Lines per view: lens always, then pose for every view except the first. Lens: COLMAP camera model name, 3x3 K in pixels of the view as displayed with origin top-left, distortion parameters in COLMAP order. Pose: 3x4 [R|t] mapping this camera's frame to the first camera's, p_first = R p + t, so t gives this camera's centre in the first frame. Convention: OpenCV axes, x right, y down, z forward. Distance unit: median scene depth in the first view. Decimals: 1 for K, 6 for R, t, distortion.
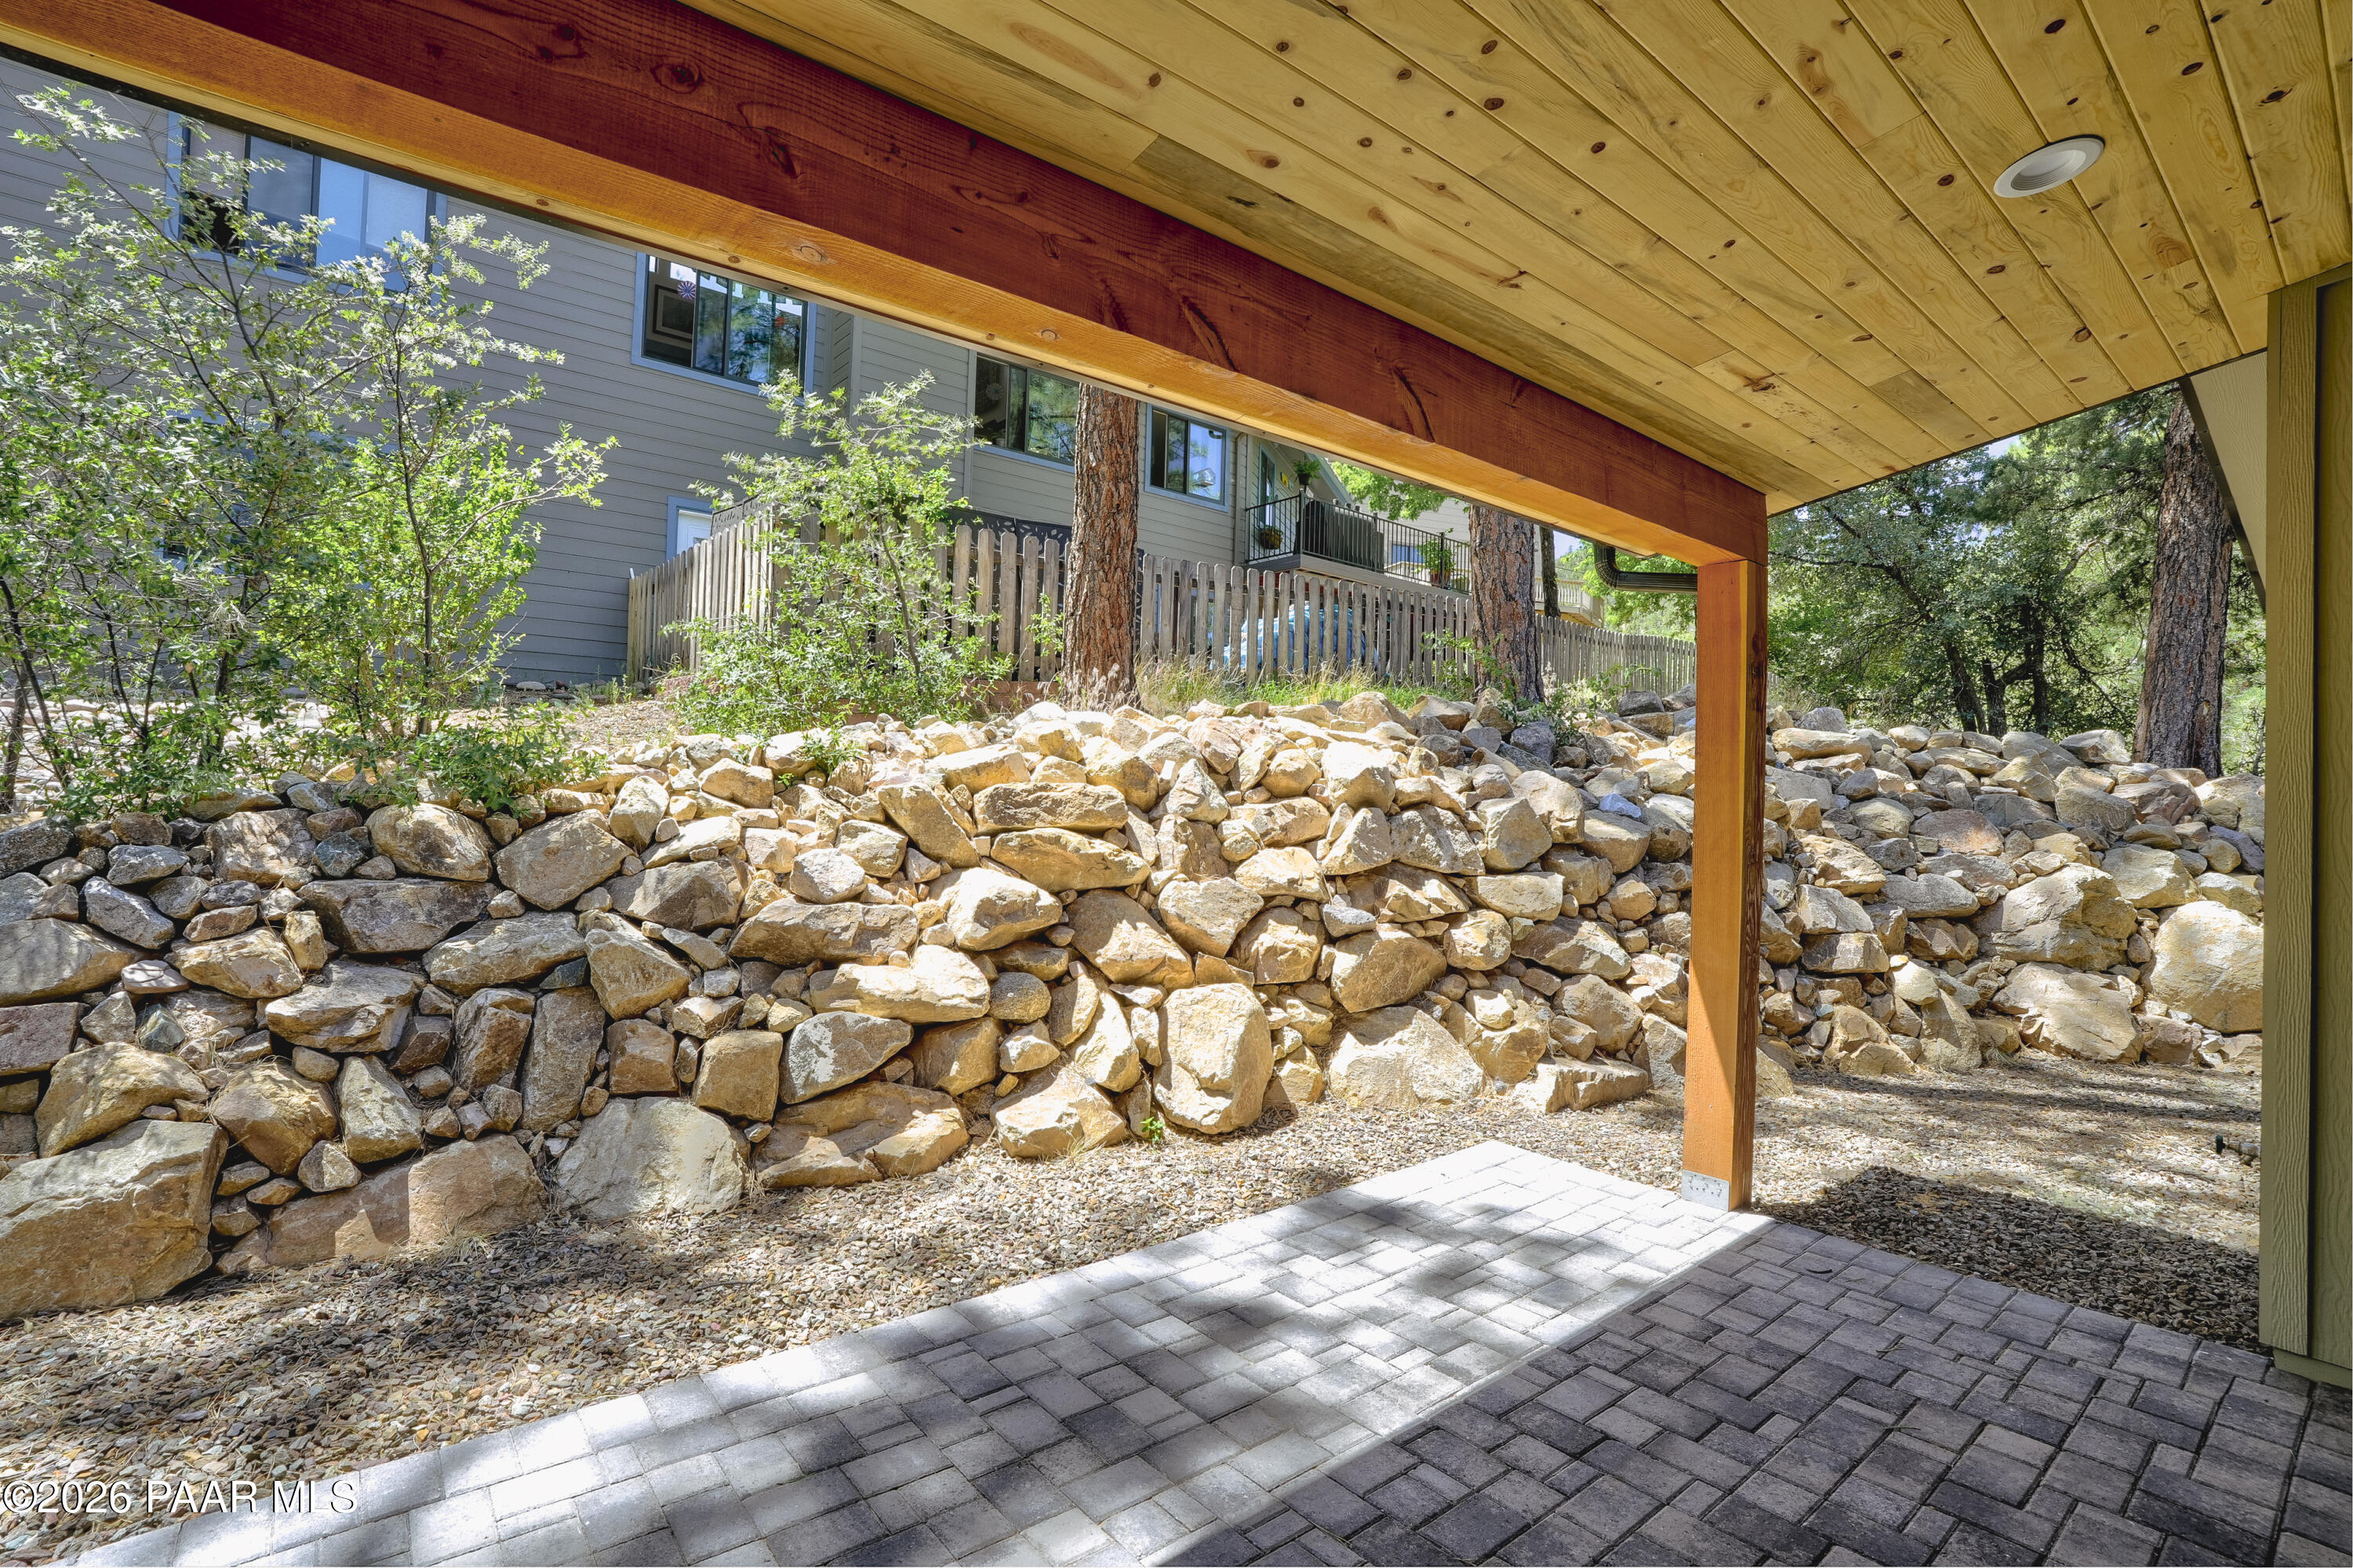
lens RADIAL K [[1092.0, 0, 1167.4], [0, 1092.0, 778.8], [0, 0, 1]] dist [-0.073002, 0.029757]
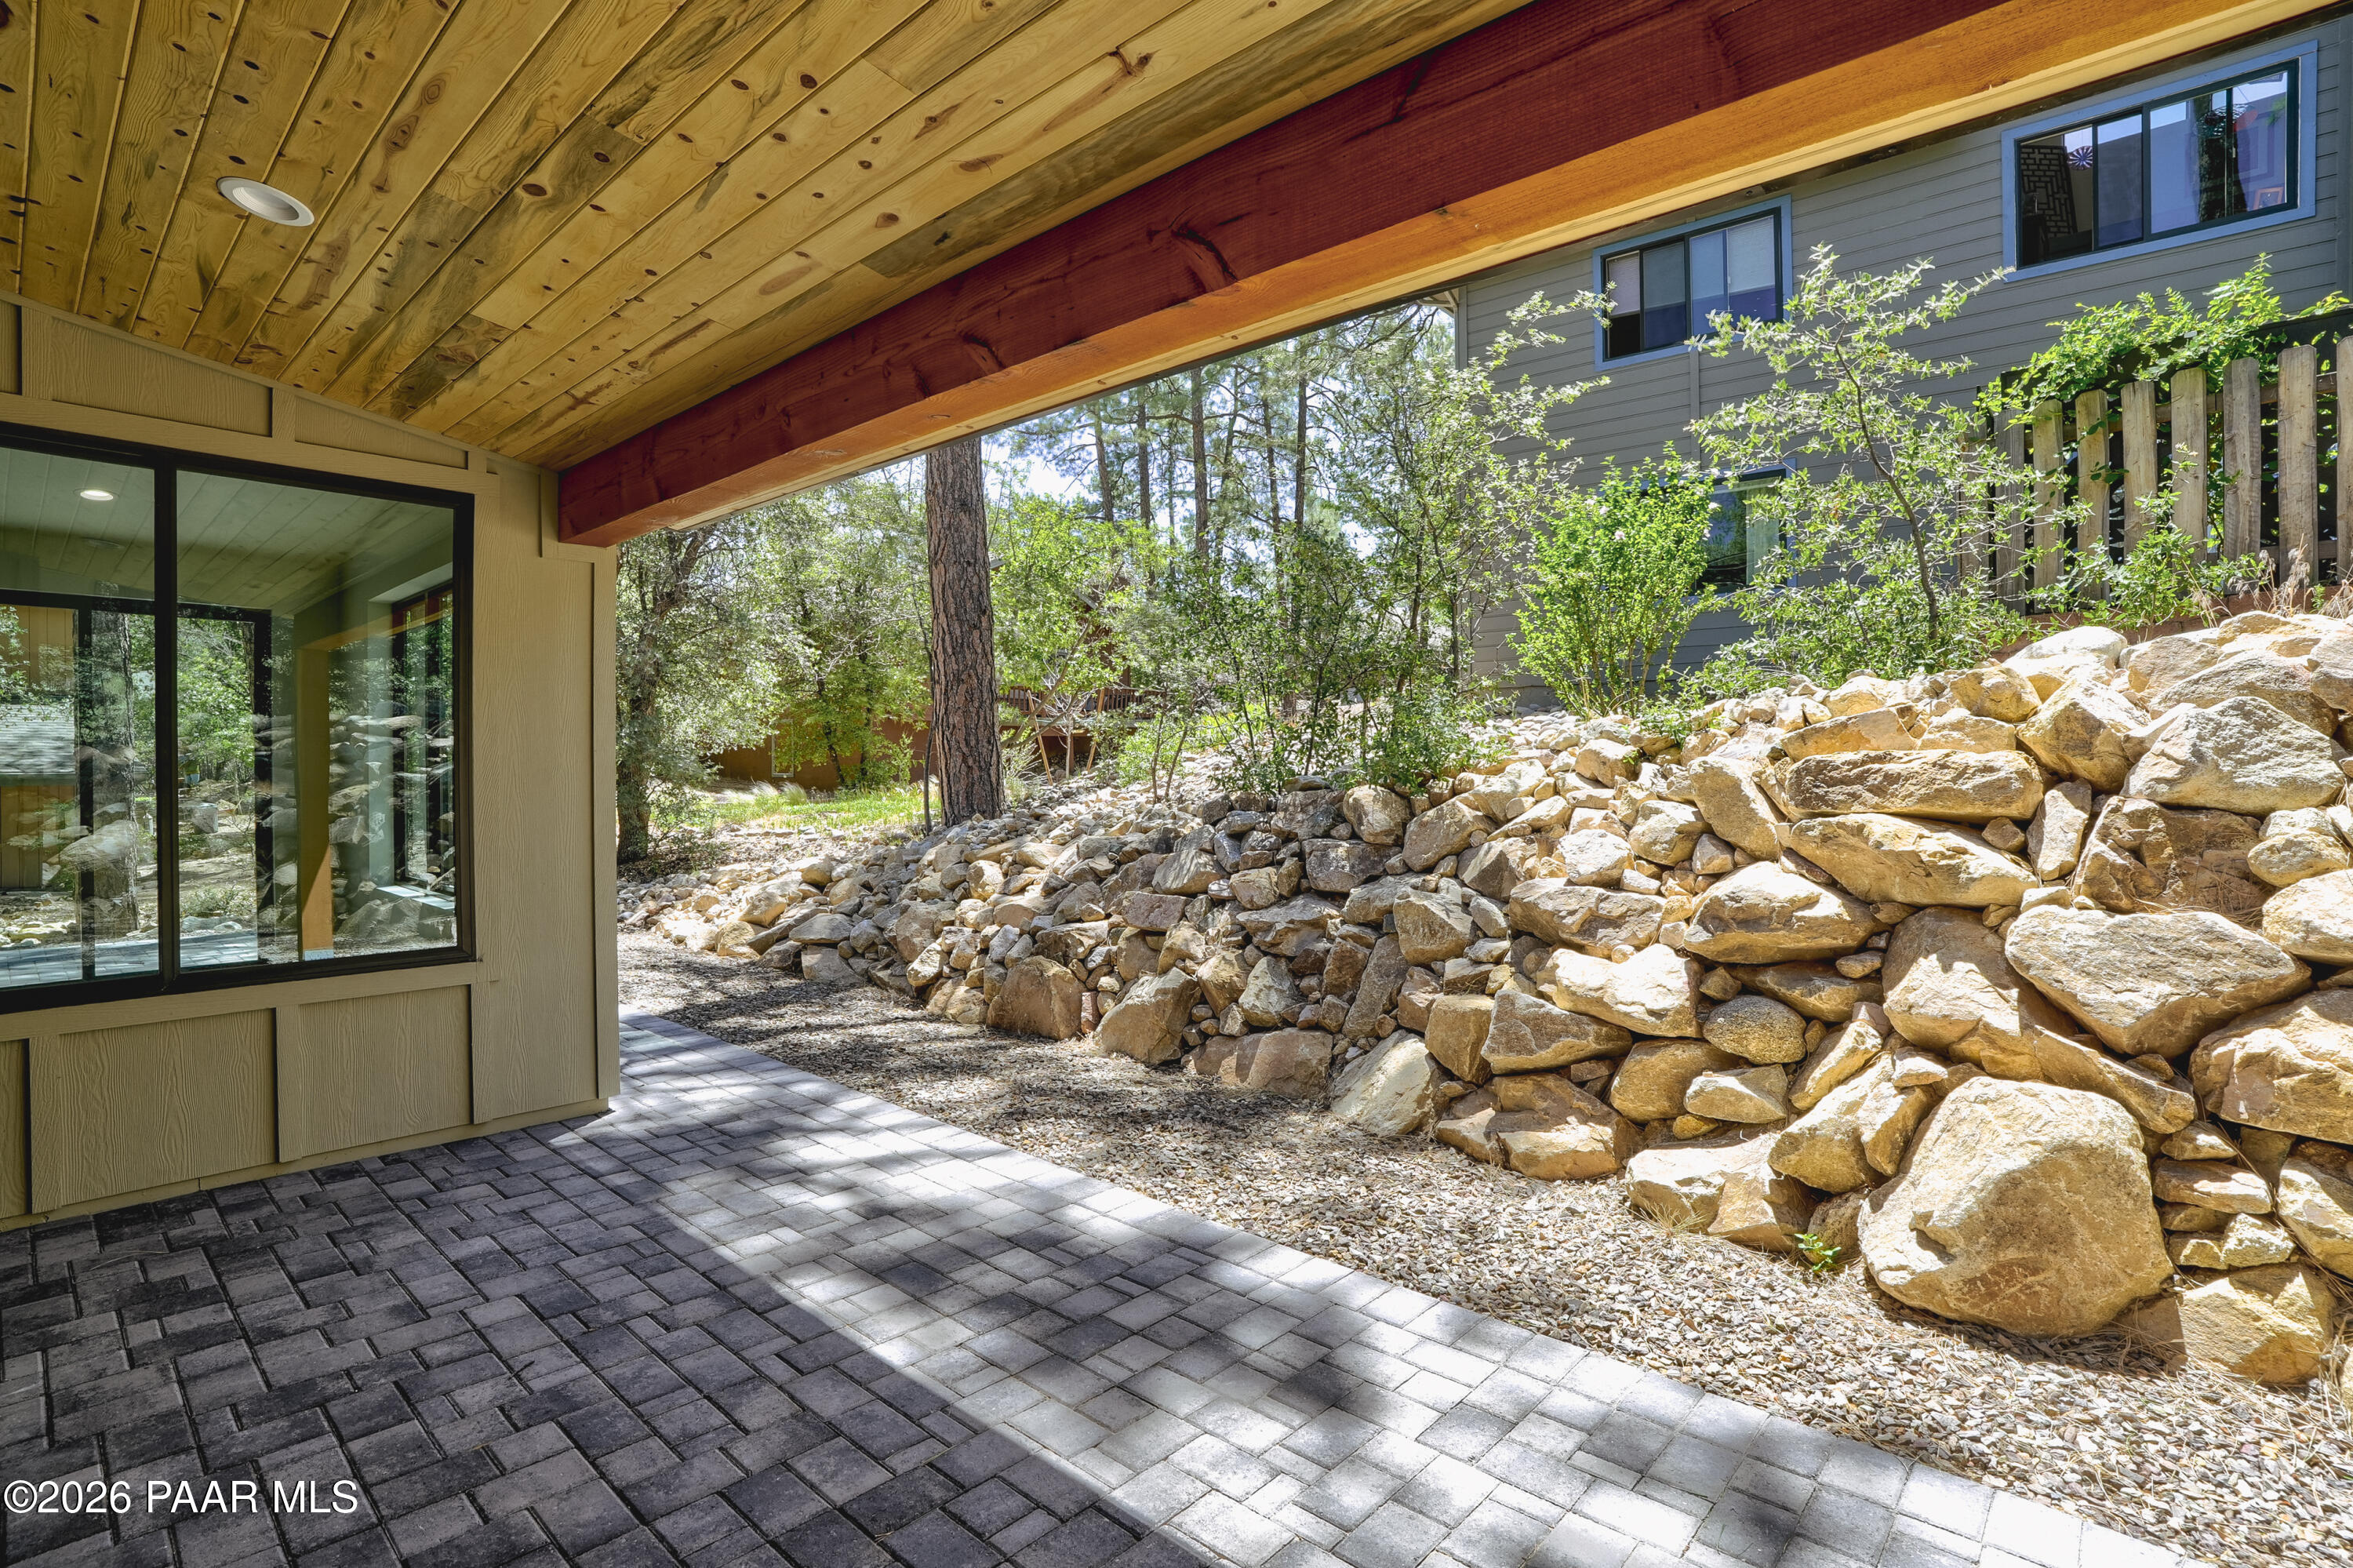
lens RADIAL K [[1092.0, 0, 1167.4], [0, 1092.0, 778.8], [0, 0, 1]] dist [-0.073002, 0.029757]
pose [[0.169041, -0.013202, -0.985521, 0.609478], [0.019484, 0.999760, -0.010050, 0.024391], [0.985416, -0.017503, 0.169258, 0.516052]]
